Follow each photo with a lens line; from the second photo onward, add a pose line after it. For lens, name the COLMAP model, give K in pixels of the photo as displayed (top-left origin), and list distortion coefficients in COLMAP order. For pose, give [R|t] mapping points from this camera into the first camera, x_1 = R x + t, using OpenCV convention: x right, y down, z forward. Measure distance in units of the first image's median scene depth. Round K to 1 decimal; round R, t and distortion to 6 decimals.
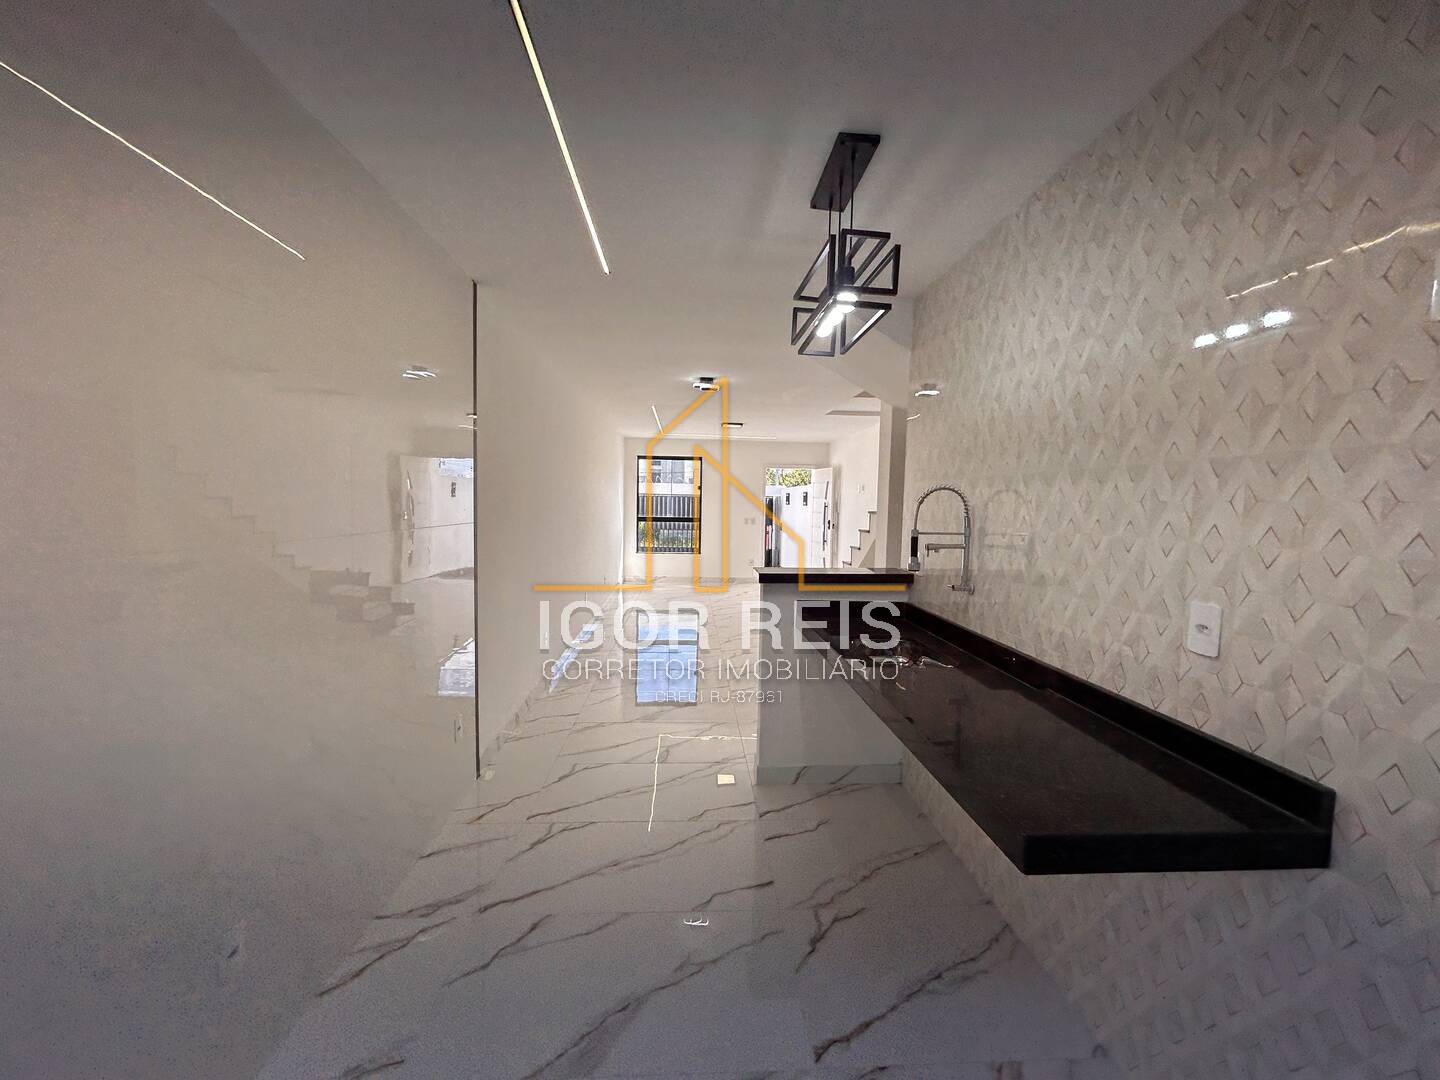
lens RADIAL K [[582.3, 0, 721.4], [0, 582.3, 536.6], [0, 0, 1]] dist [0.010396, -0.000089]
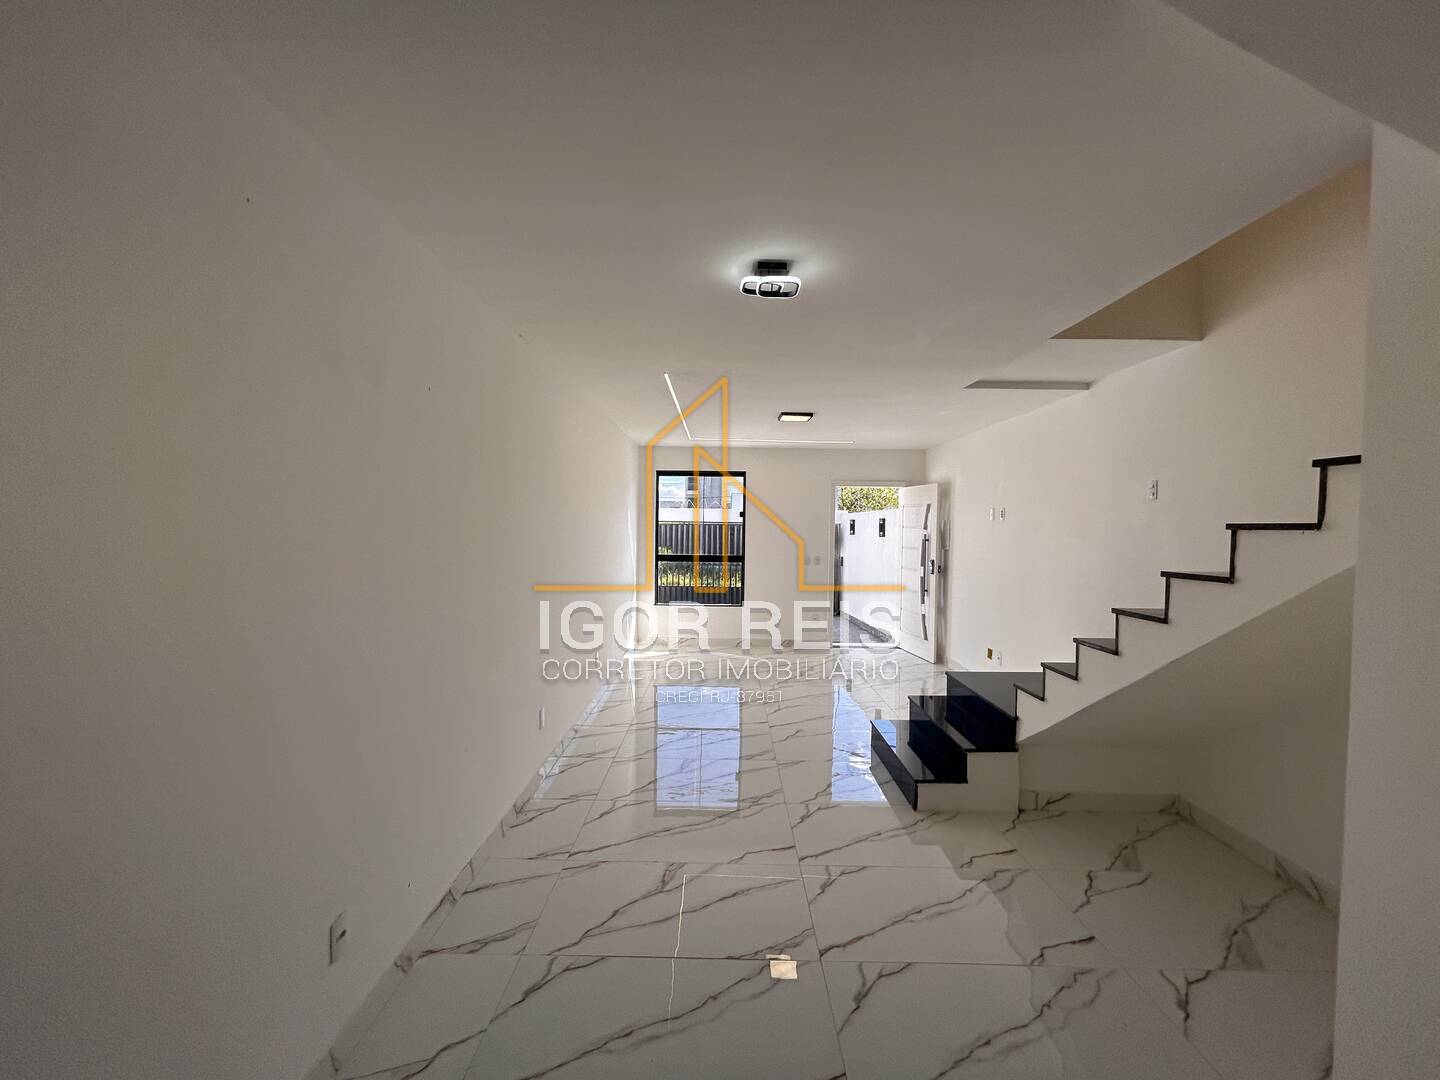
lens RADIAL K [[582.3, 0, 744.0], [0, 582.3, 564.1], [0, 0, 1]] dist [0.010396, -0.000089]
pose [[0.999687, -0.002161, -0.024936, -0.082257], [0.002263, 0.999989, 0.004094, -0.117745], [0.024927, -0.004149, 0.999681, 1.346239]]
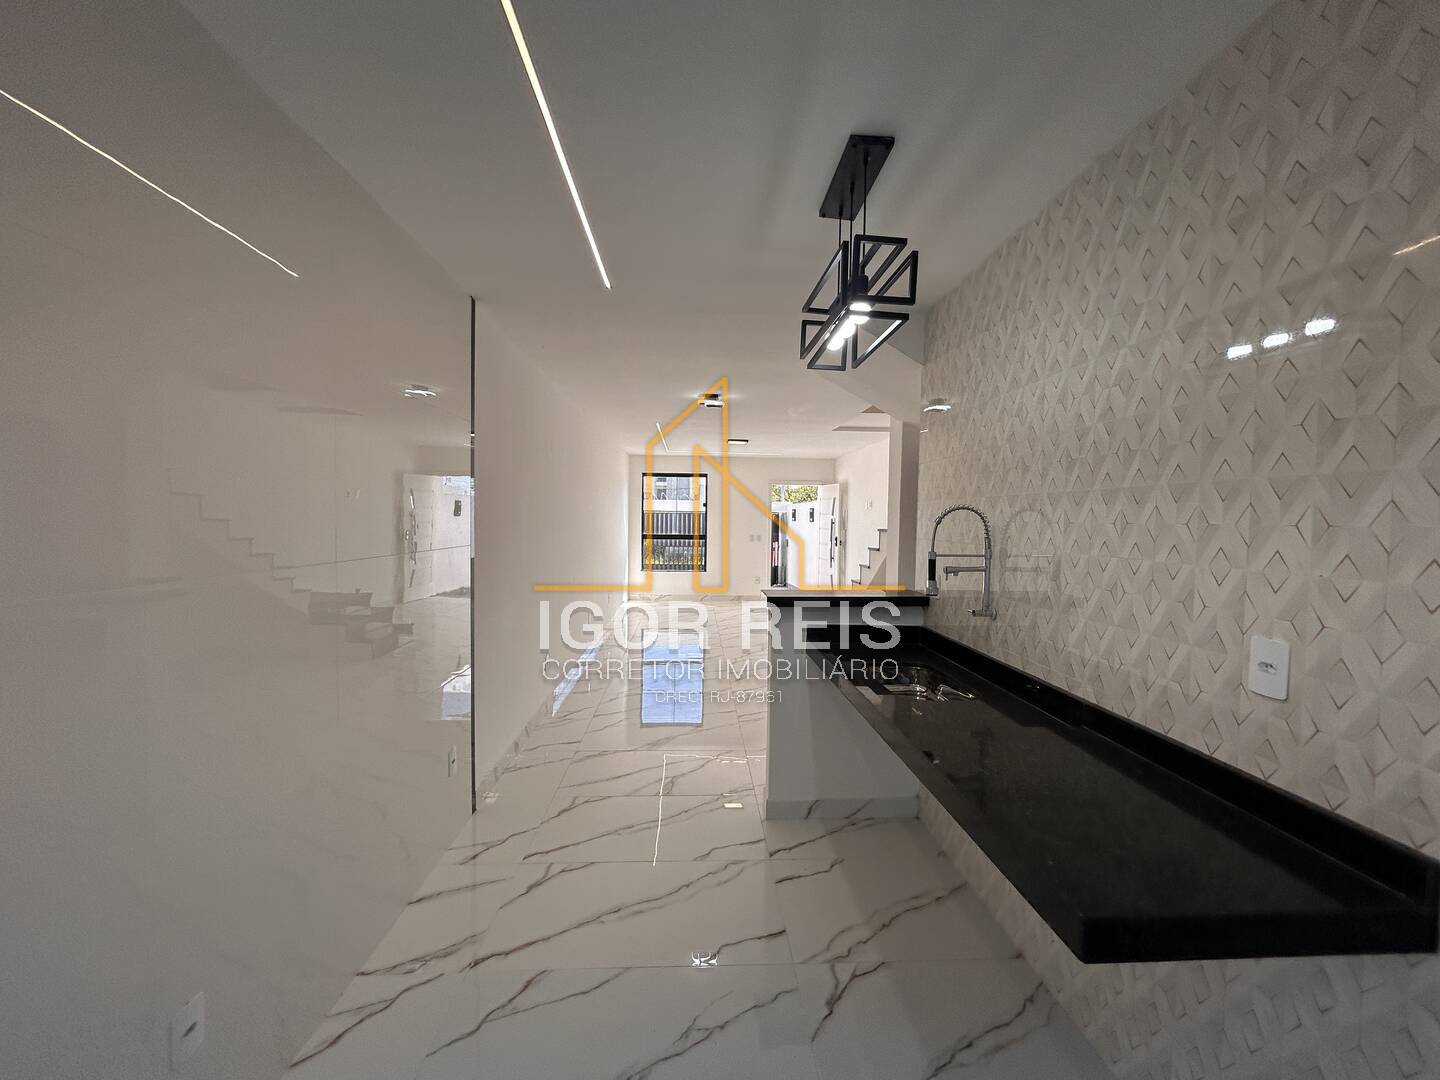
lens RADIAL K [[582.3, 0, 722.7], [0, 582.3, 536.4], [0, 0, 1]] dist [0.010396, -0.000089]
pose [[0.999959, -0.005233, -0.007391, -0.001471], [0.005030, 0.999617, -0.027225, -0.012947], [0.007530, 0.027186, 0.999602, 0.052144]]
